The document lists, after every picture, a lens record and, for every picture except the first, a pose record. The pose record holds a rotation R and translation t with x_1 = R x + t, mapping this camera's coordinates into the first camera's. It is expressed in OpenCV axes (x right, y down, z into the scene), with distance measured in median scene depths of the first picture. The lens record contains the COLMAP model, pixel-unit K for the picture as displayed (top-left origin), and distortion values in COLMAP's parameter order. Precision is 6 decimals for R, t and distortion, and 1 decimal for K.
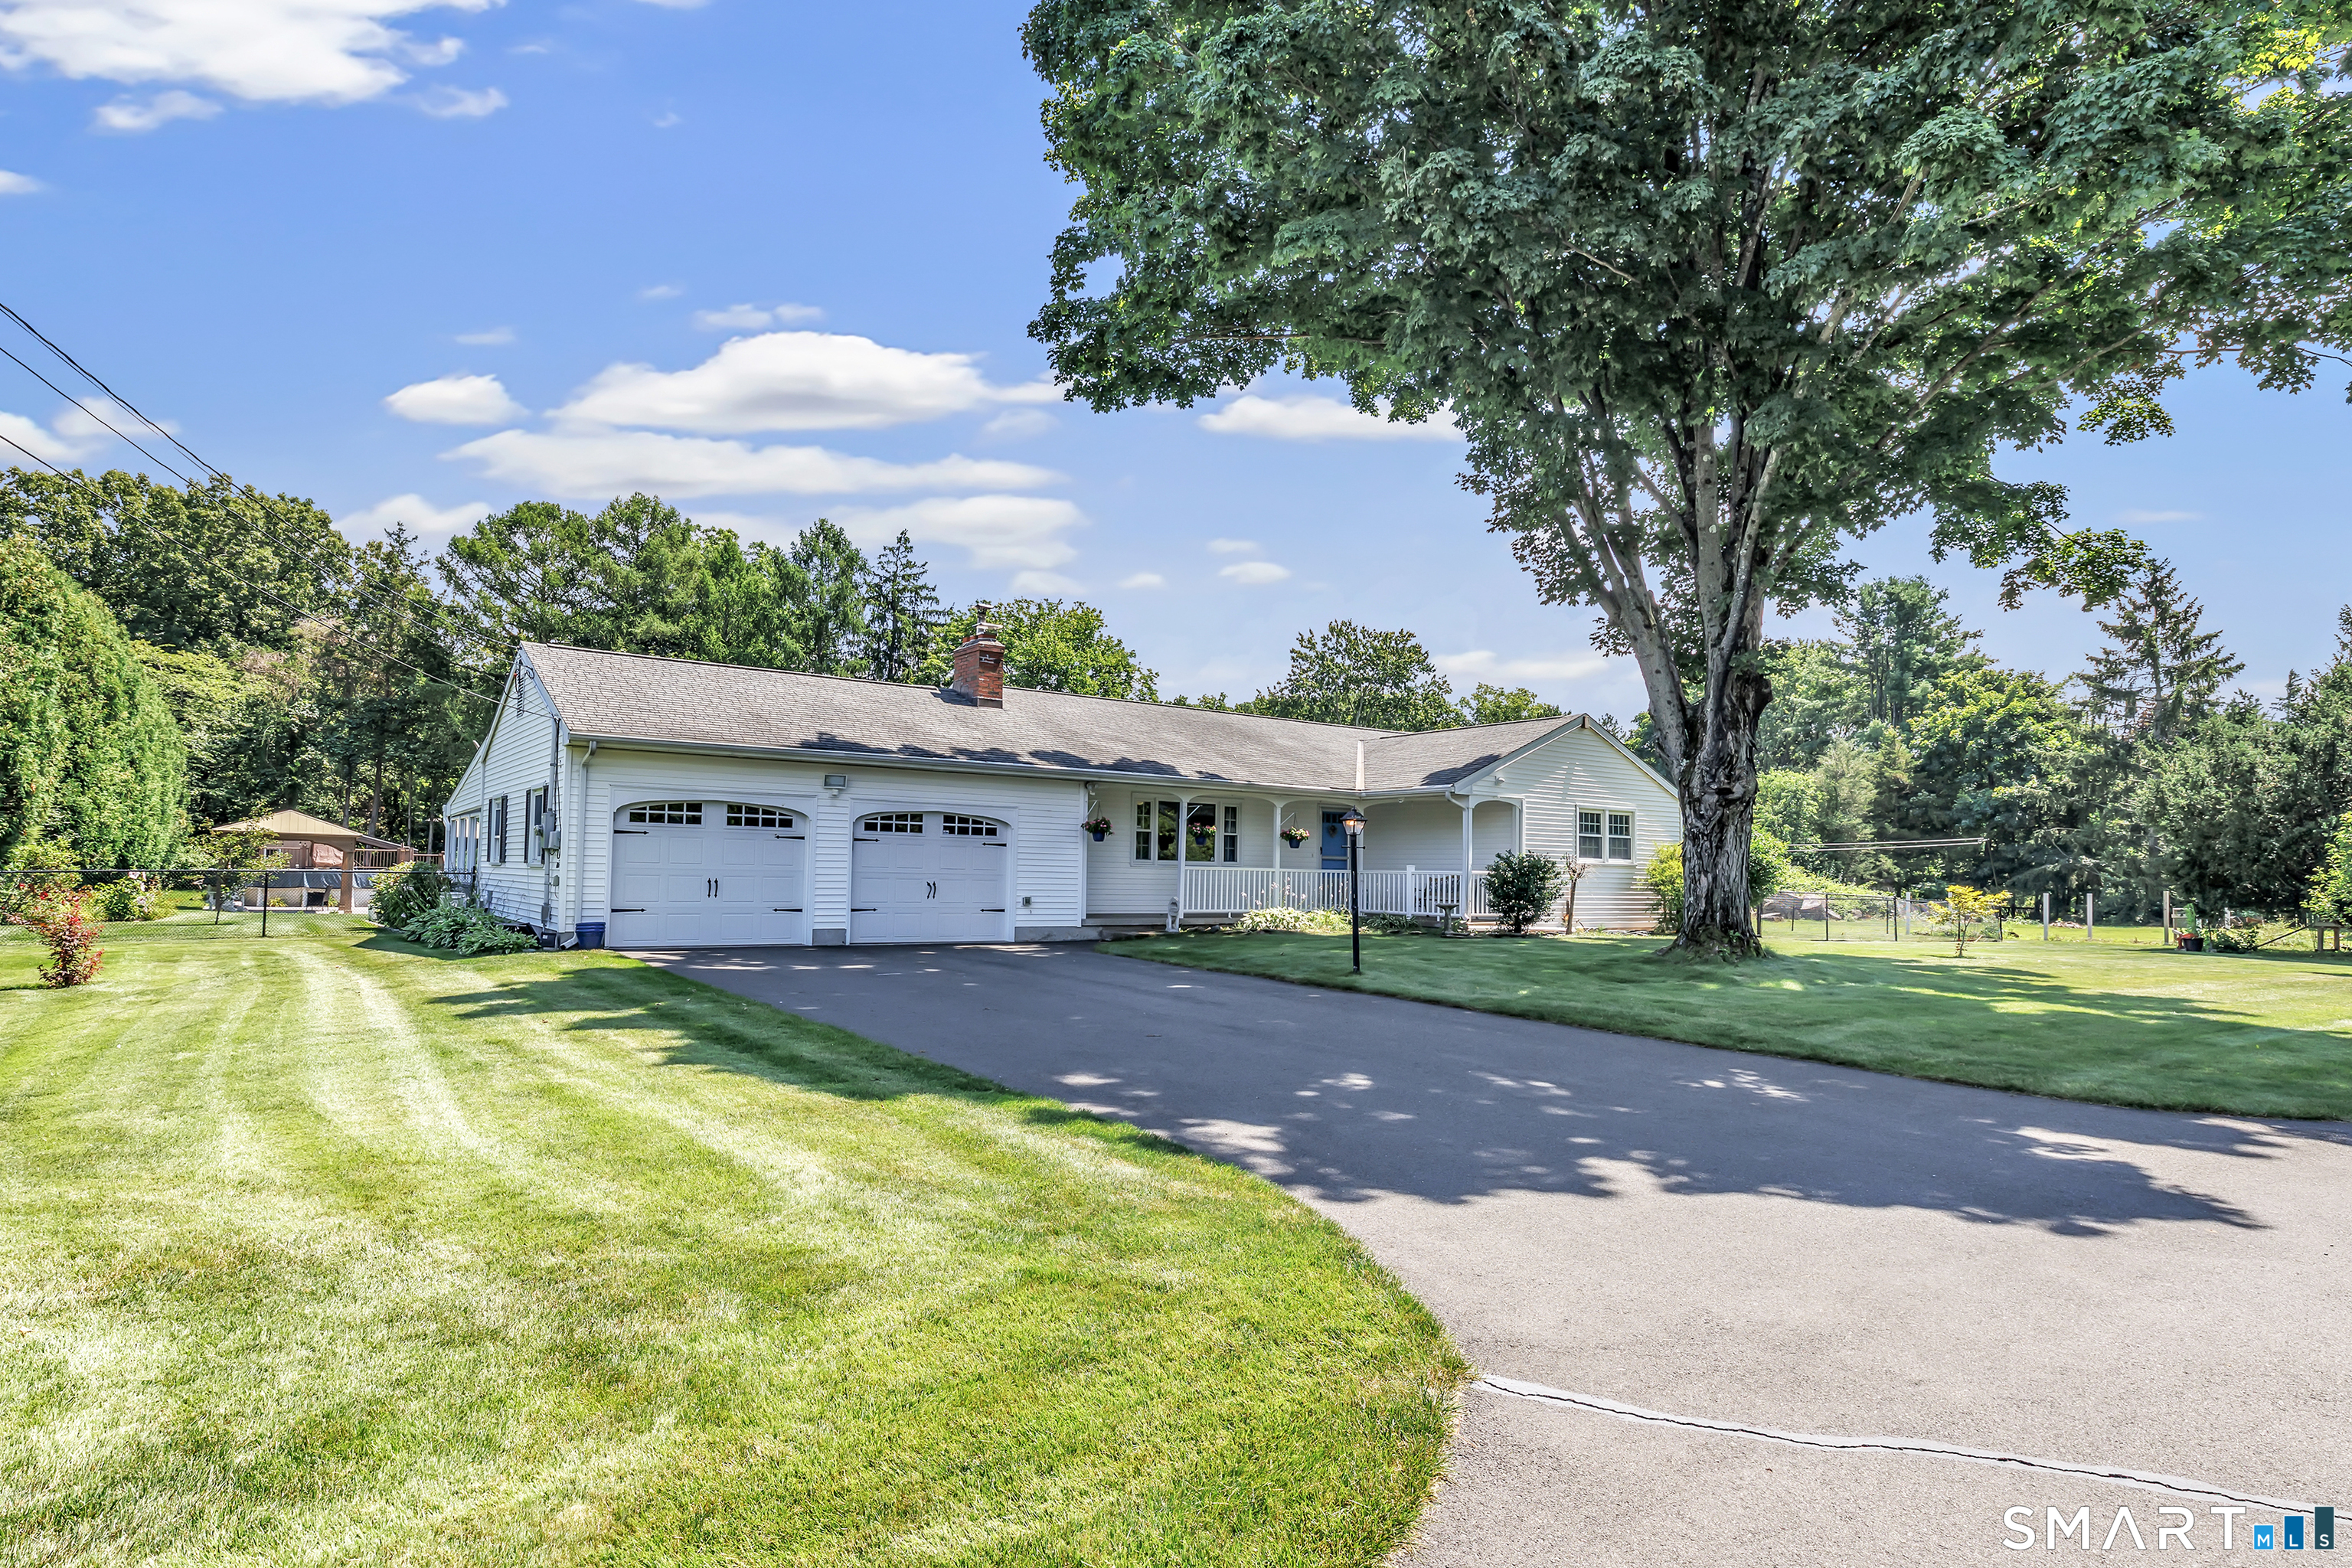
lens RADIAL K [[1058.7, 0, 1176.0], [0, 1058.7, 784.0], [0, 0, 1]] dist [-0.002084, -0.000278]
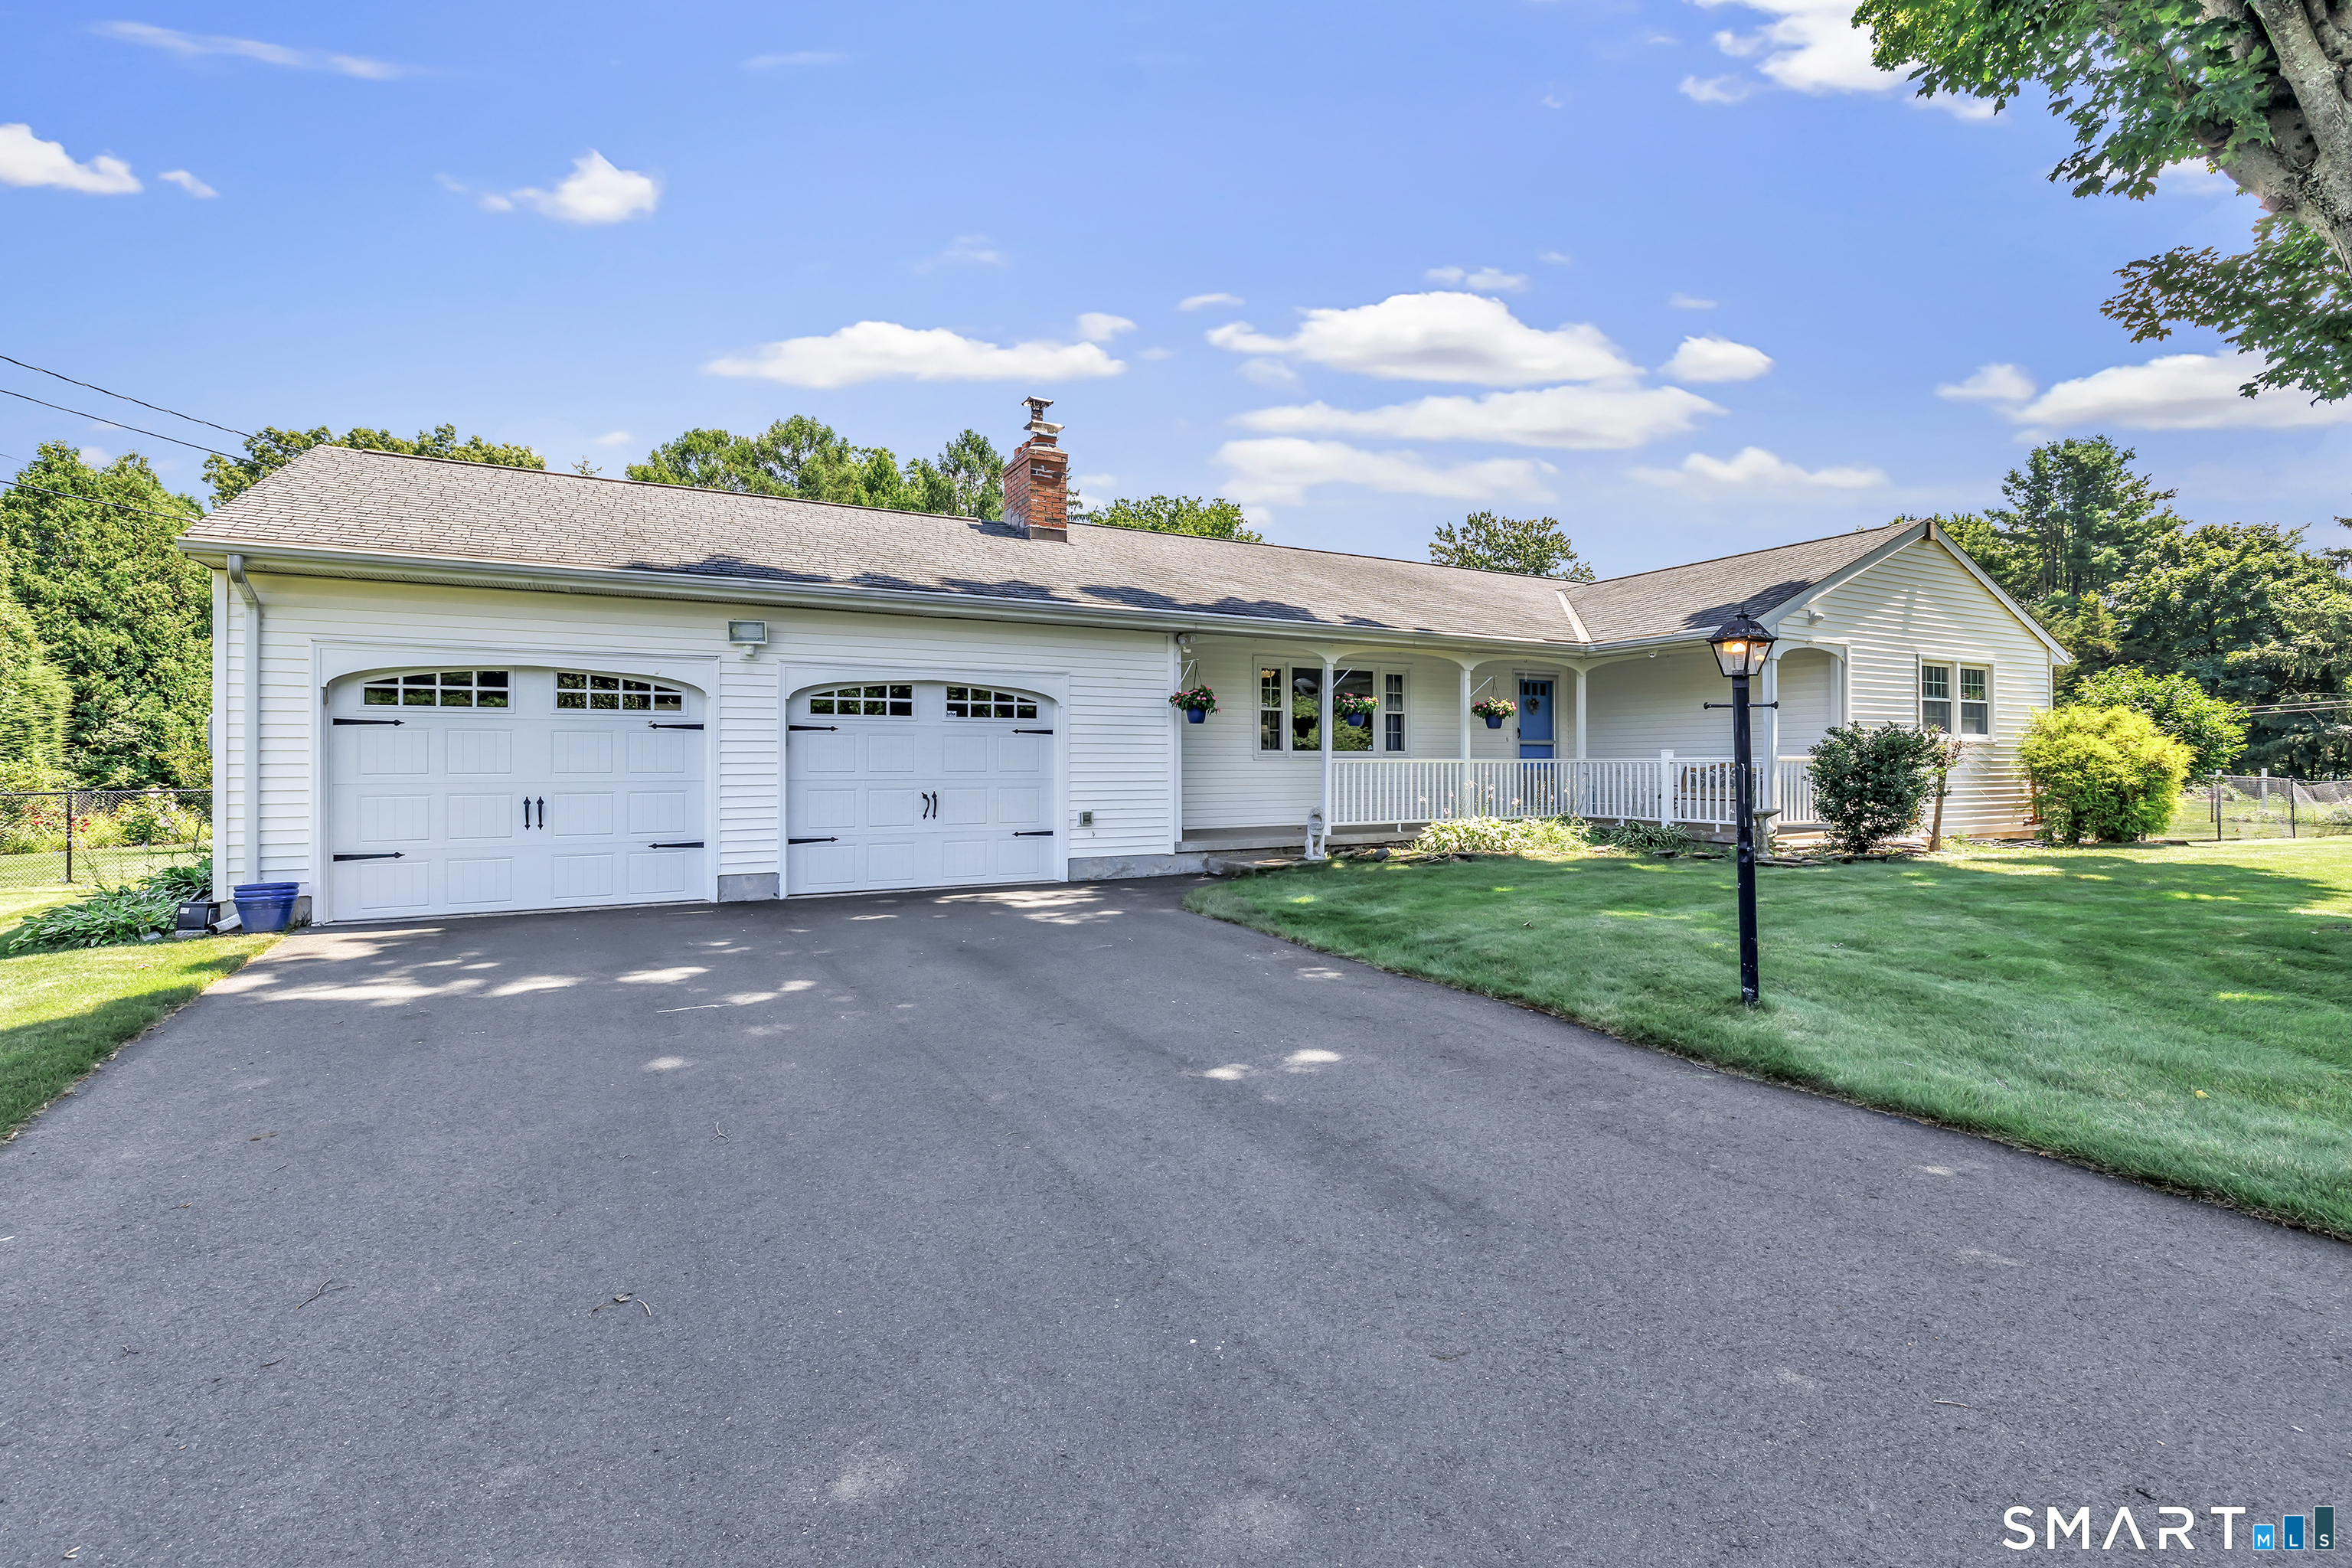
lens RADIAL K [[1048.1, 0, 1185.3], [0, 1048.1, 769.0], [0, 0, 1]] dist [-0.000095, 0.000075]
pose [[0.991557, -0.021095, -0.127948, 0.001457], [0.032099, 0.995901, 0.084566, 0.025450], [0.125640, -0.087960, 0.988169, 0.335400]]
